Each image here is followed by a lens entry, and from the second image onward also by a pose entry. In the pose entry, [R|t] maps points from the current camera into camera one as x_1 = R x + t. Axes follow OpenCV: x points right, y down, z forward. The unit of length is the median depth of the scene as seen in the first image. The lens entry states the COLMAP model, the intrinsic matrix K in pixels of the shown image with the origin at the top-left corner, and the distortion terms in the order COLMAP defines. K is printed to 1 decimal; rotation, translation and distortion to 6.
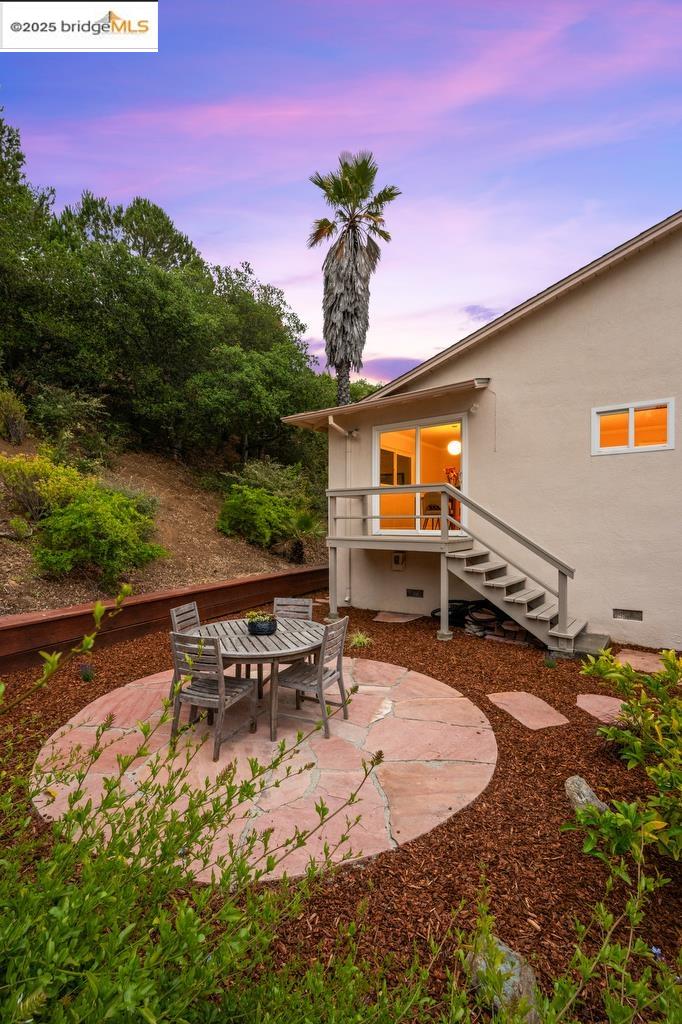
lens RADIAL K [[461.2, 0, 341.0], [0, 461.2, 512.0], [0, 0, 1]] dist [0.000361, 0.000020]
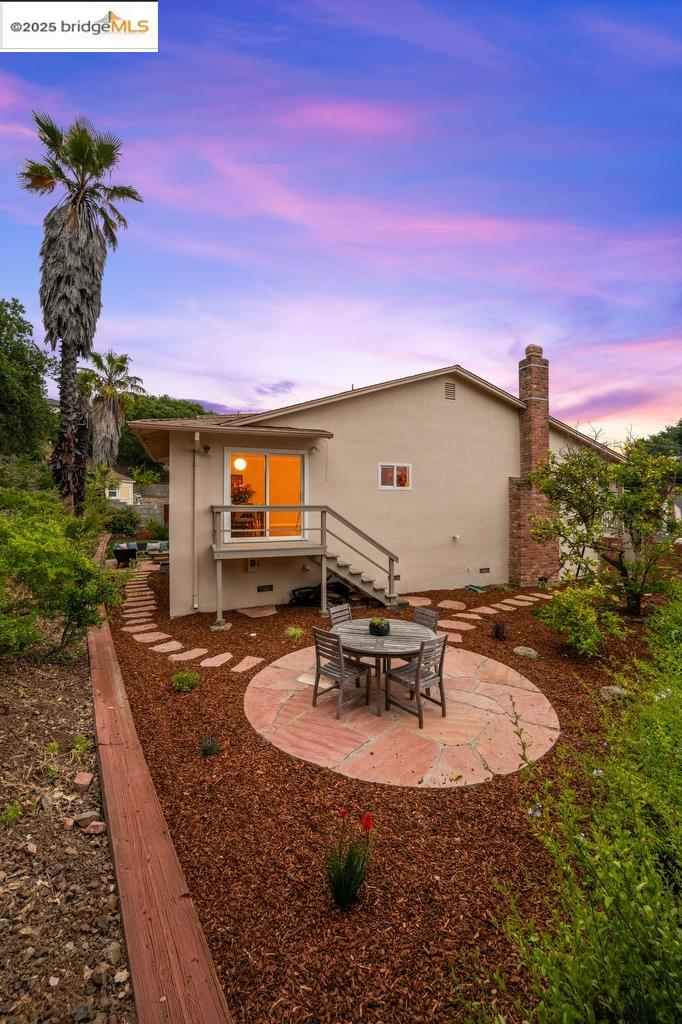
lens RADIAL K [[400.8, 0, 337.3], [0, 400.8, 503.5], [0, 0, 1]] dist [-0.000756, -0.000090]
pose [[0.526087, 0.006945, 0.850403, -0.800861], [-0.017637, 0.999841, 0.002746, -0.072744], [-0.850248, -0.016443, 0.526125, 0.324587]]
